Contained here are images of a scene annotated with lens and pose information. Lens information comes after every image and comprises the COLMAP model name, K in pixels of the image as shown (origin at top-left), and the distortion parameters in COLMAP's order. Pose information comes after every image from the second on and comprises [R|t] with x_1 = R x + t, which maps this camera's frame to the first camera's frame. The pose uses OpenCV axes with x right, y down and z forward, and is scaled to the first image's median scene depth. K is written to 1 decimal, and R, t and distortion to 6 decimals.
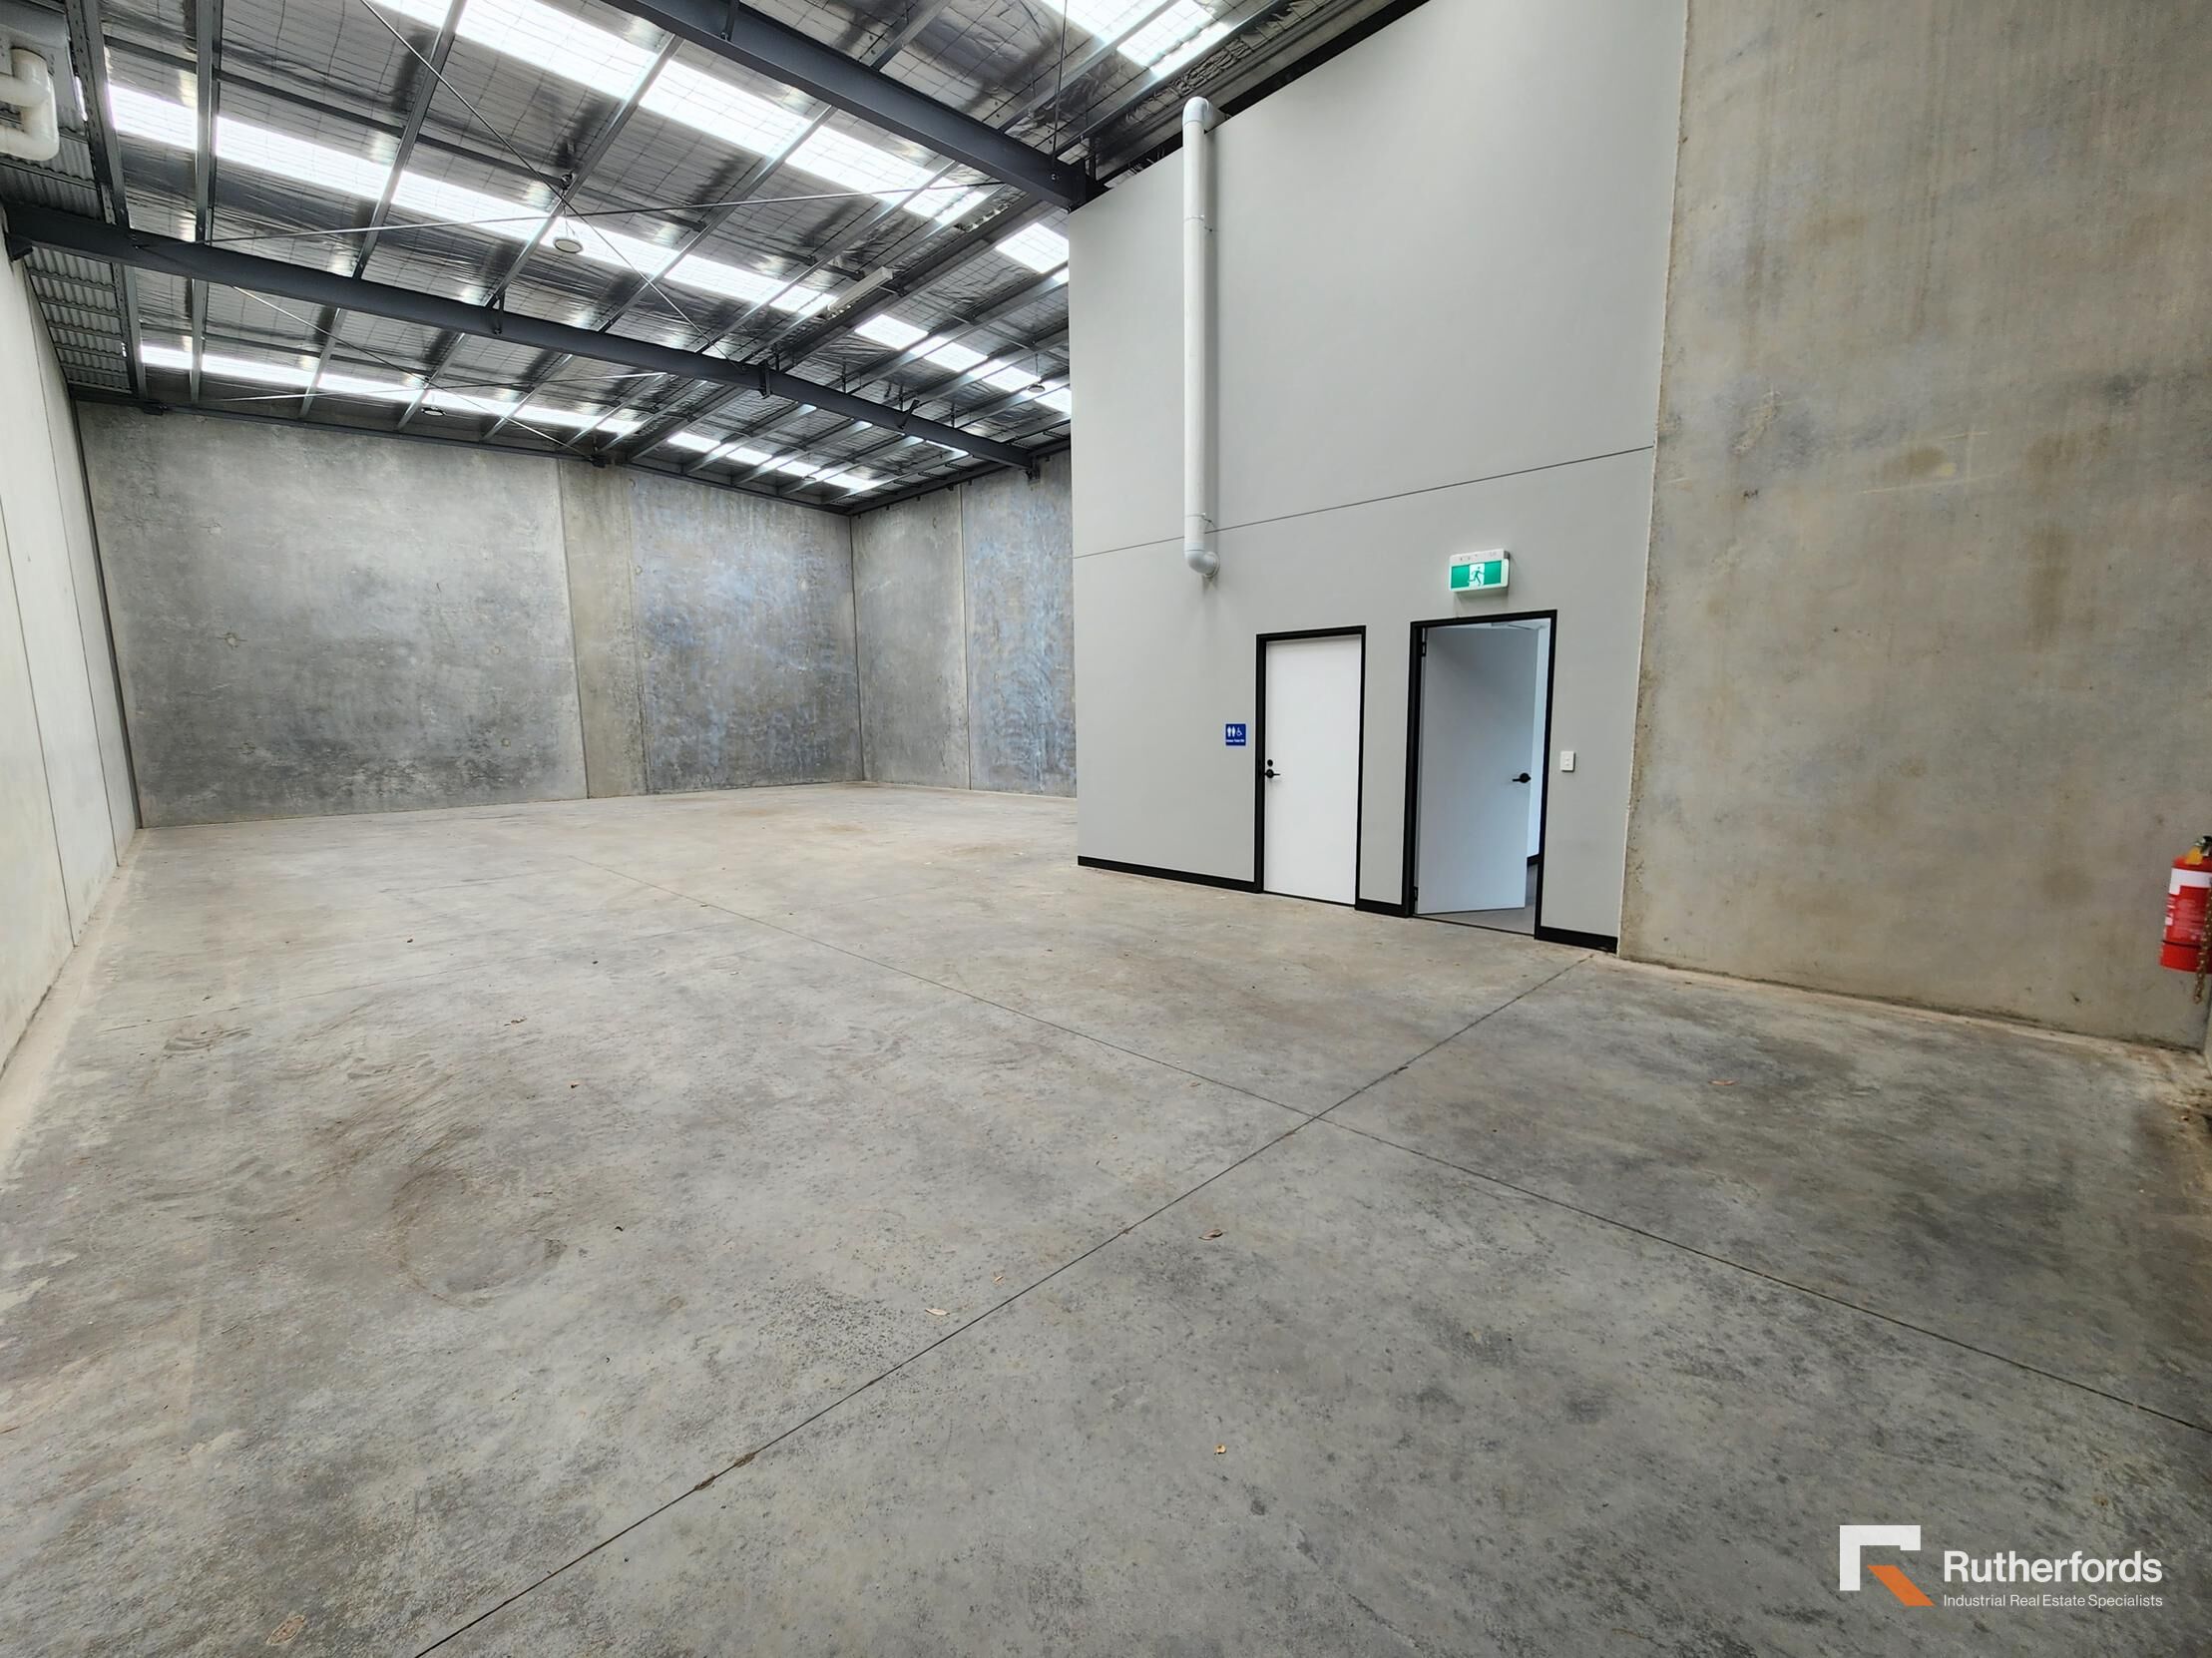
lens RADIAL K [[905.0, 0, 1111.1], [0, 905.0, 838.0], [0, 0, 1]] dist [-0.000842, 0.000080]
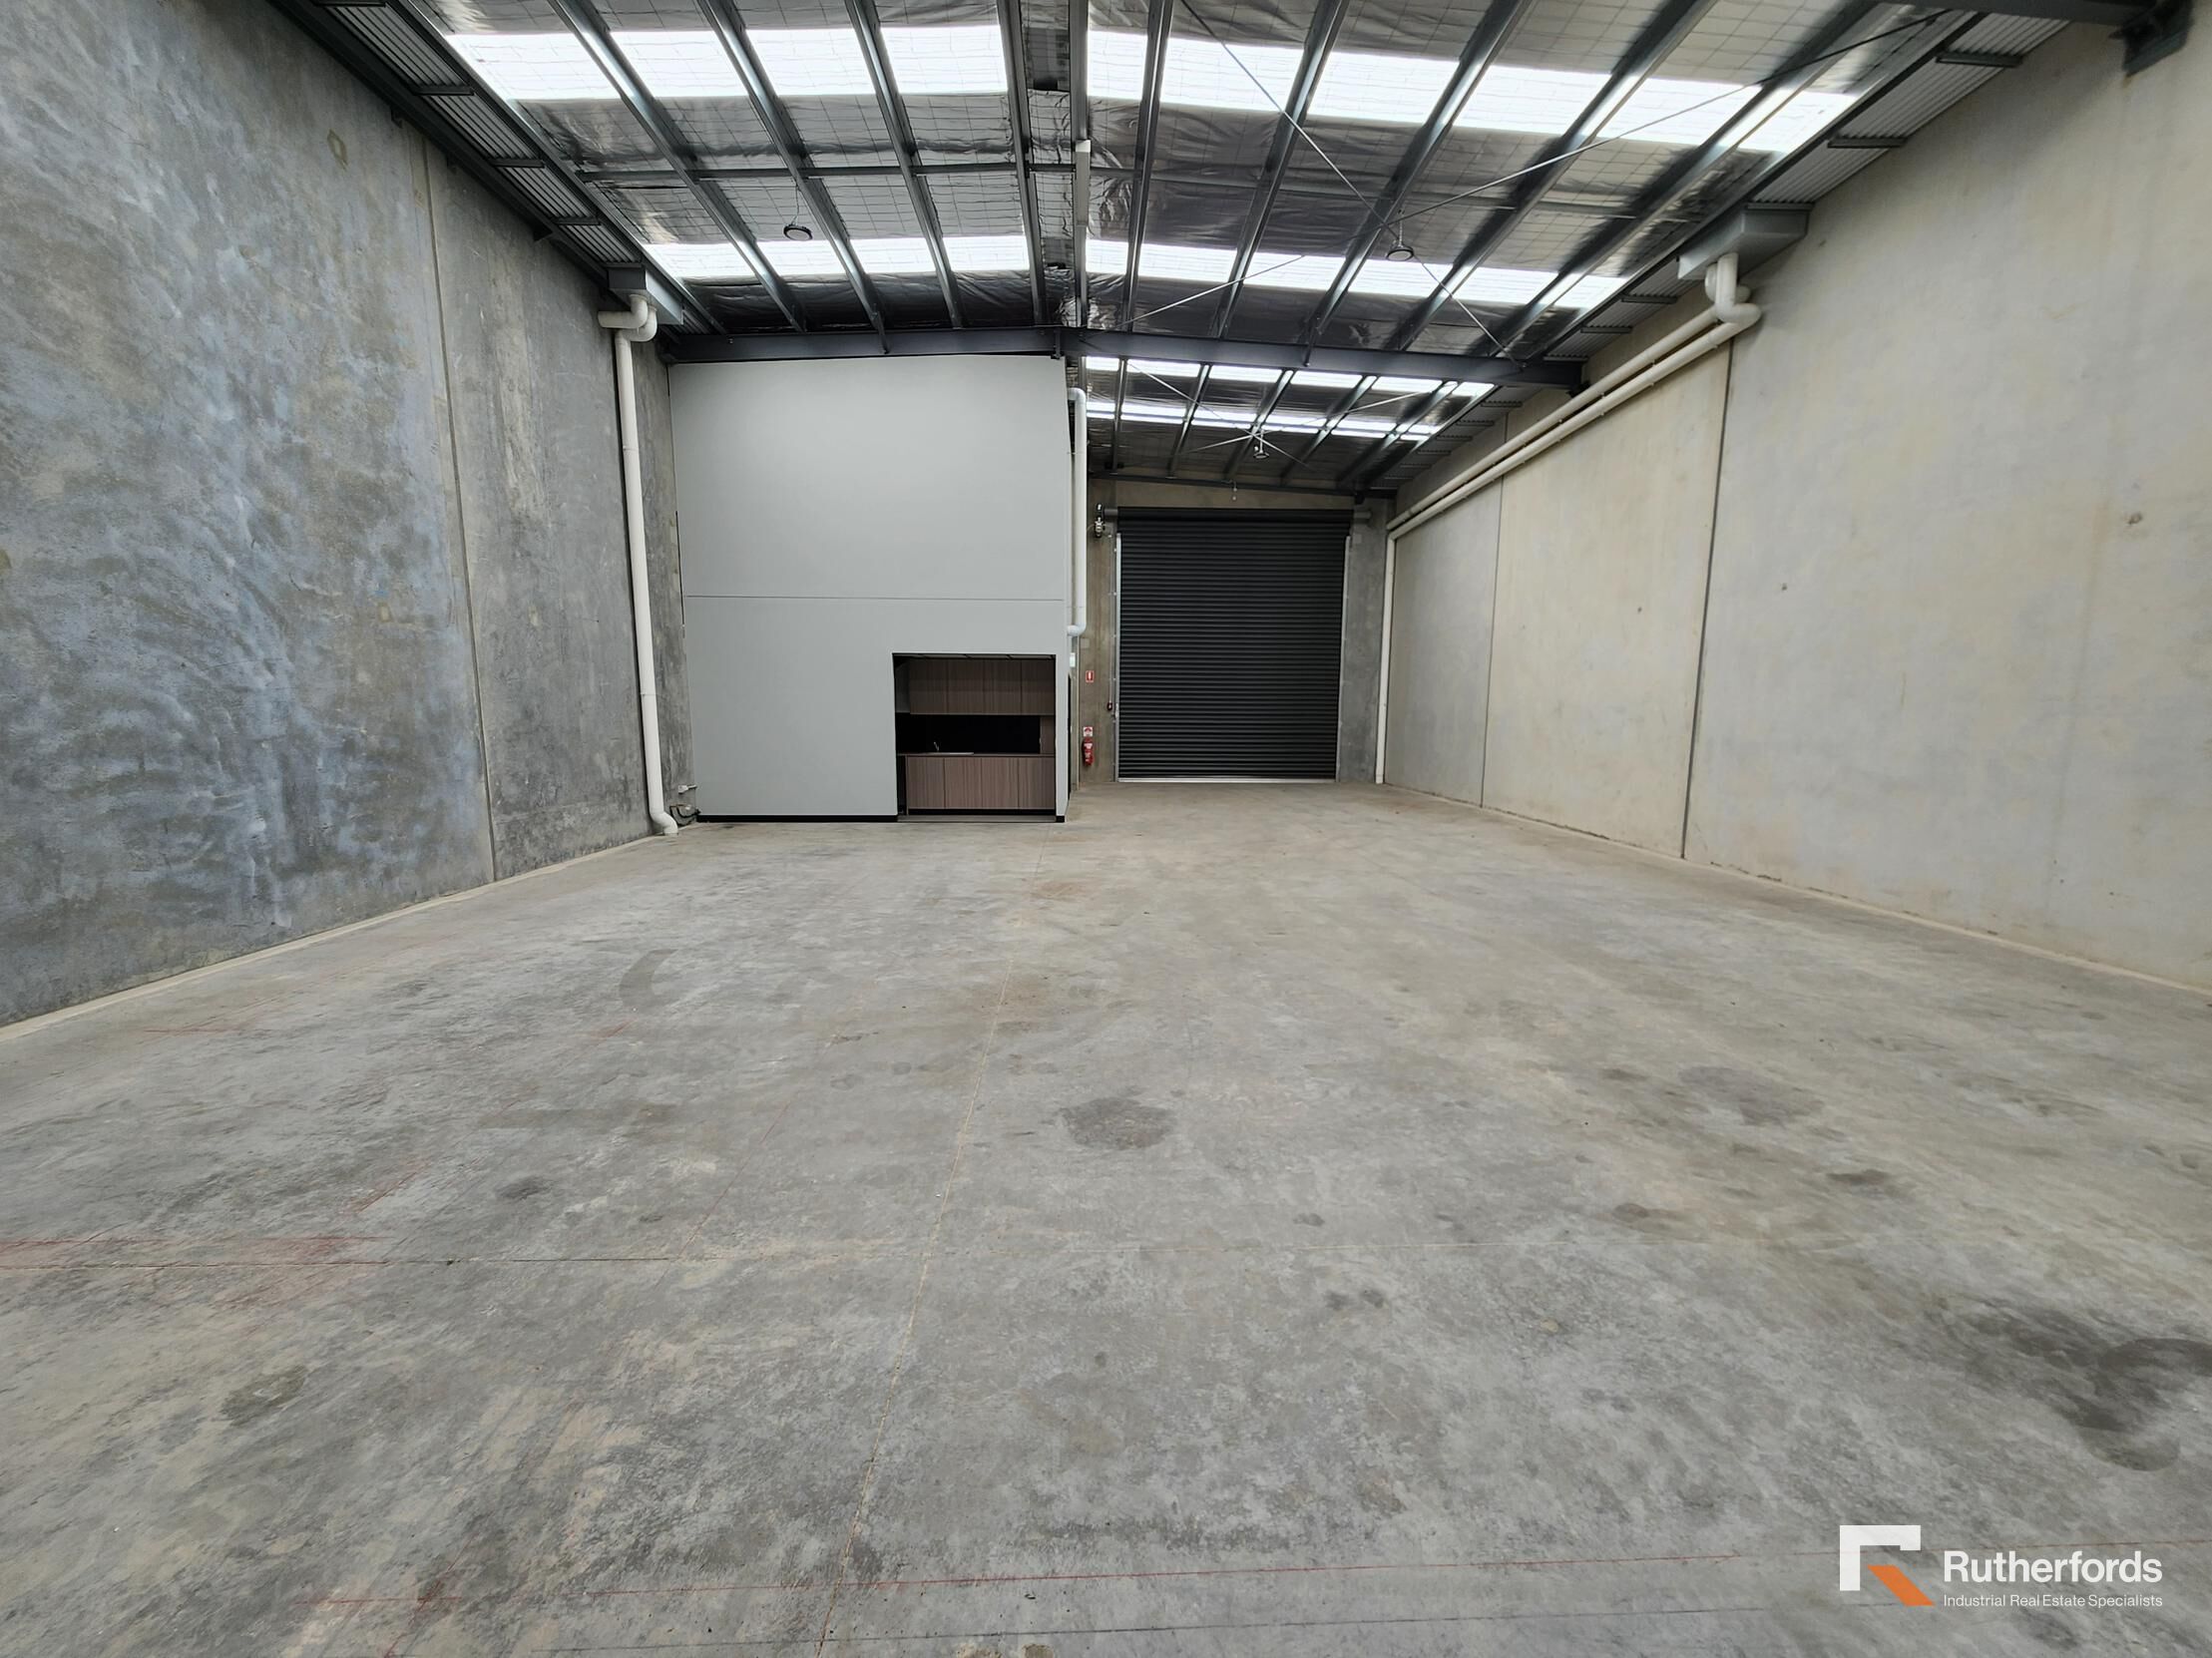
lens RADIAL K [[905.0, 0, 1111.1], [0, 905.0, 838.0], [0, 0, 1]] dist [-0.000842, 0.000080]
pose [[-0.724490, -0.091069, 0.683243, -0.531224], [0.095094, 0.968549, 0.229933, -0.133650], [-0.682694, 0.231556, -0.693044, 0.994892]]
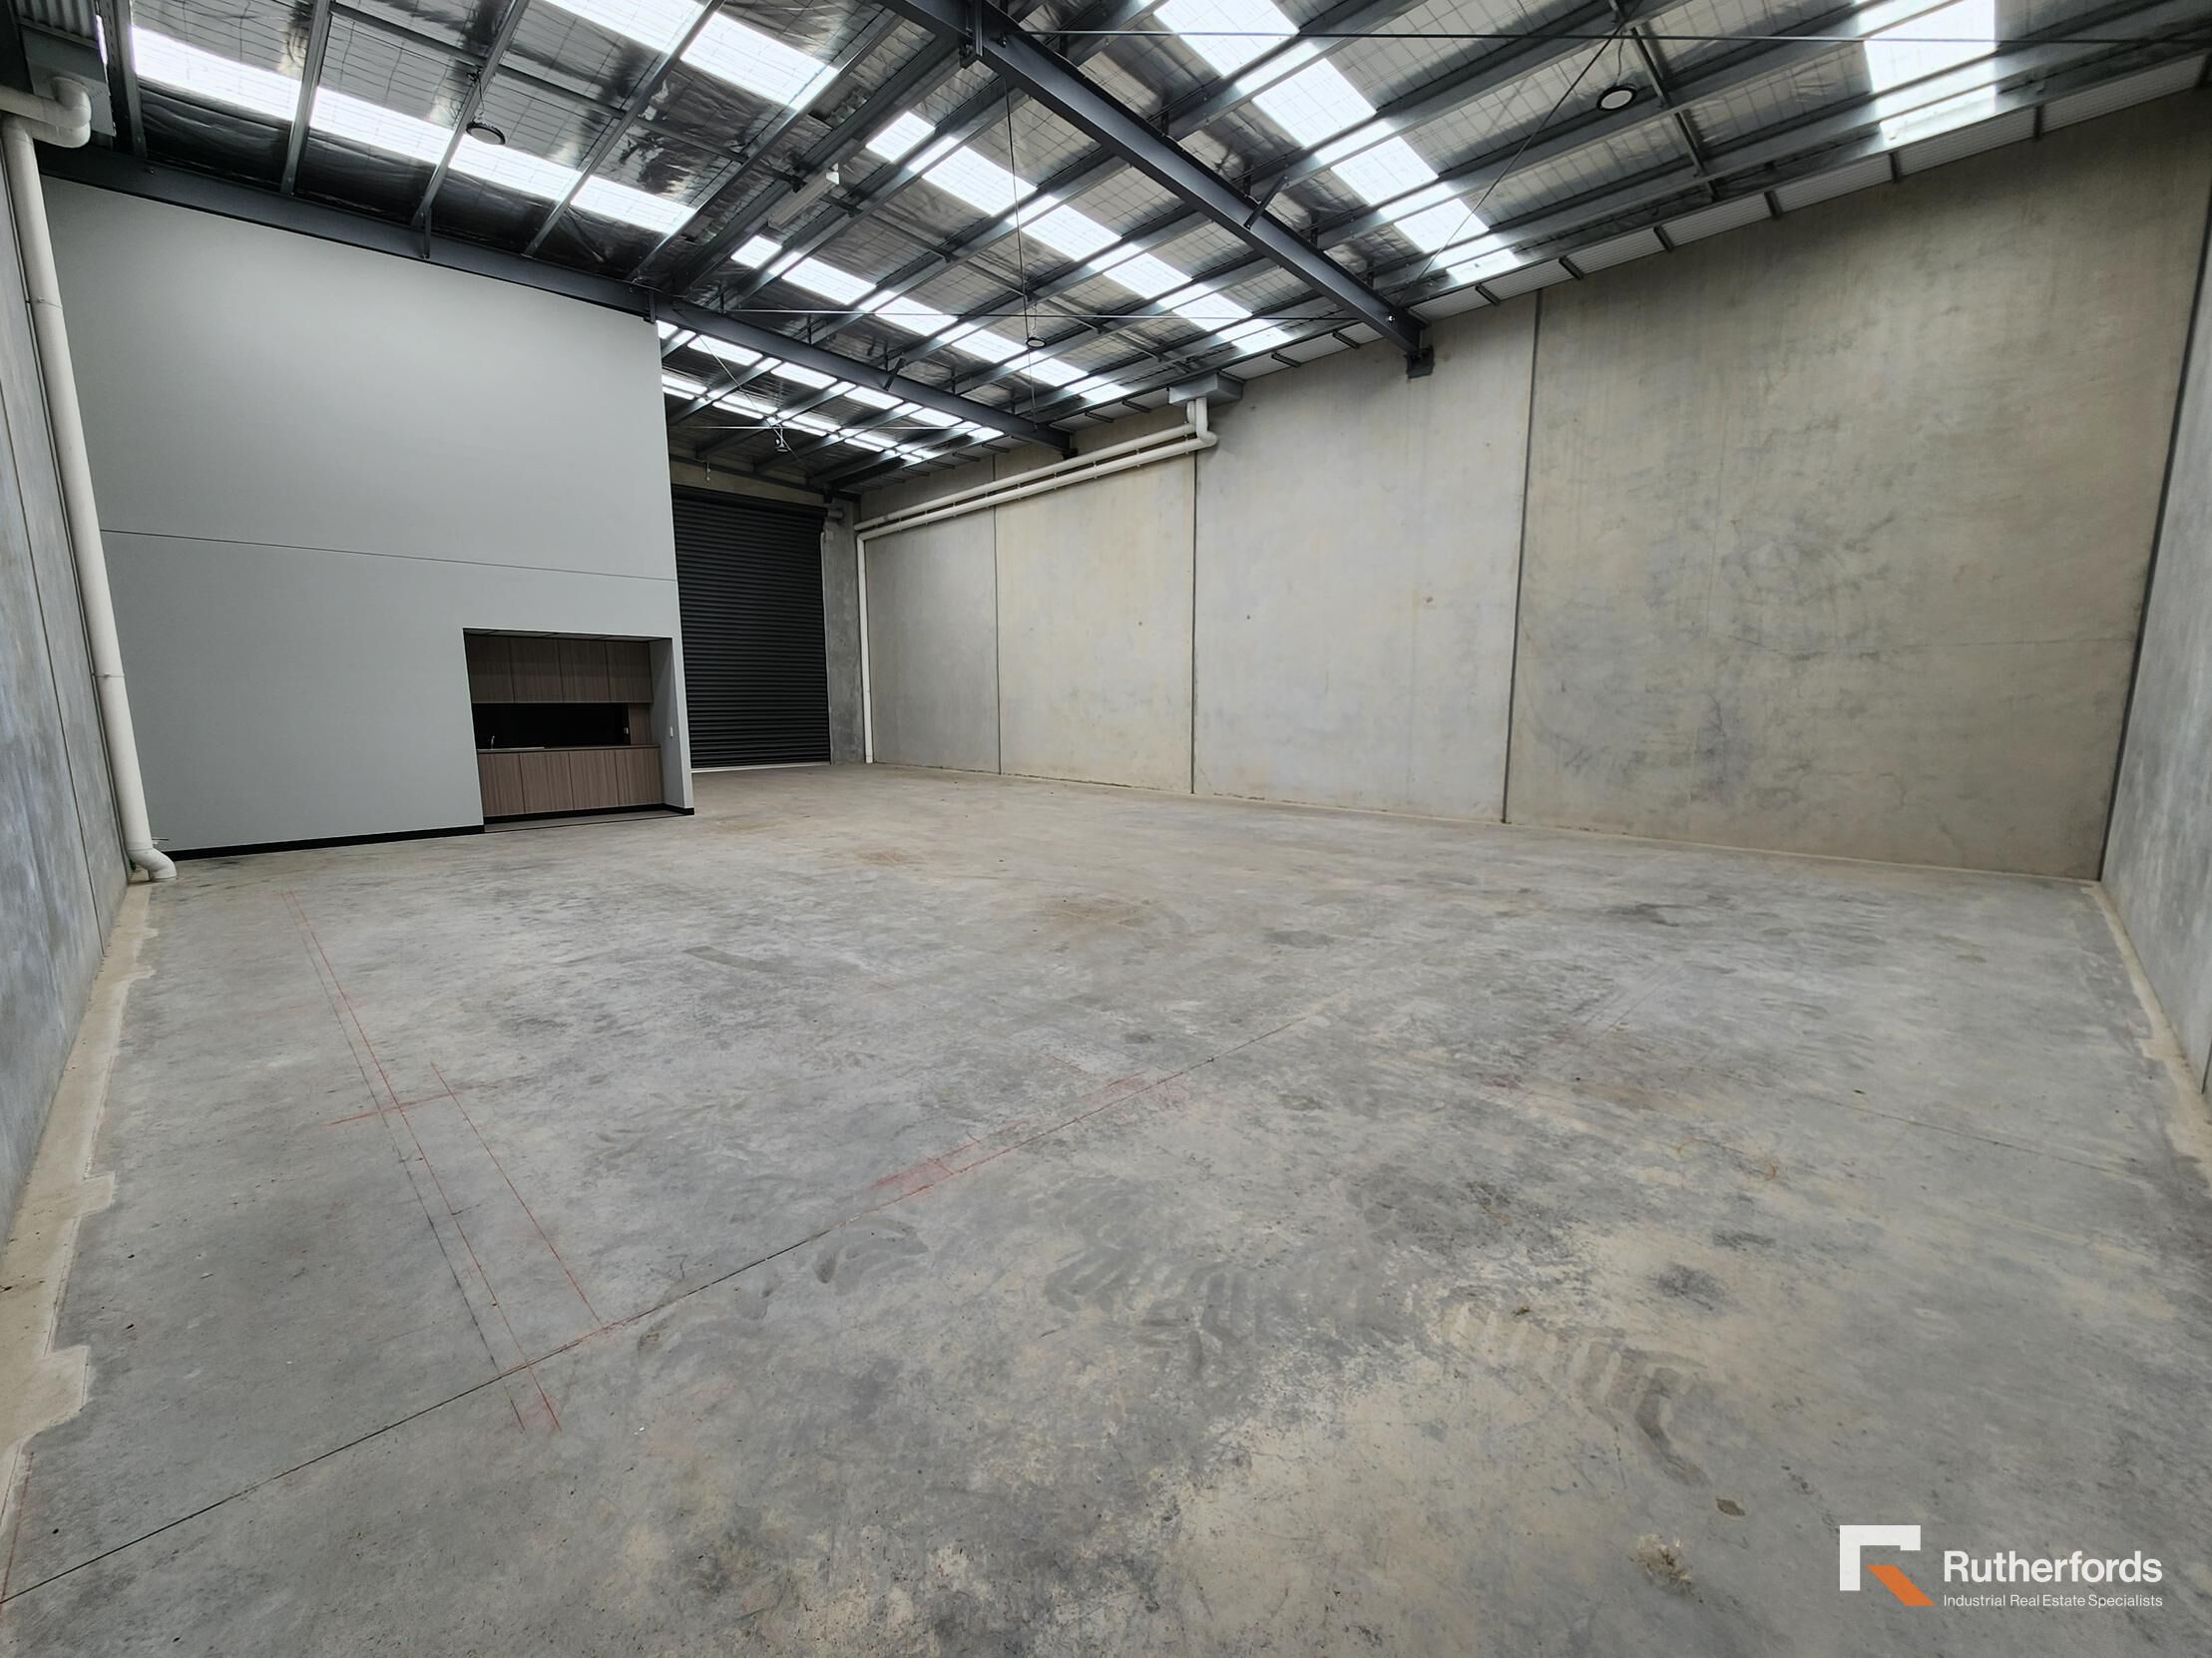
lens RADIAL K [[905.0, 0, 1111.1], [0, 905.0, 838.0], [0, 0, 1]] dist [-0.000842, 0.000080]
pose [[-0.999940, 0.009455, 0.005608, -0.334753], [0.010664, 0.958197, 0.285910, -0.159733], [-0.002671, 0.285952, -0.958240, 1.181584]]
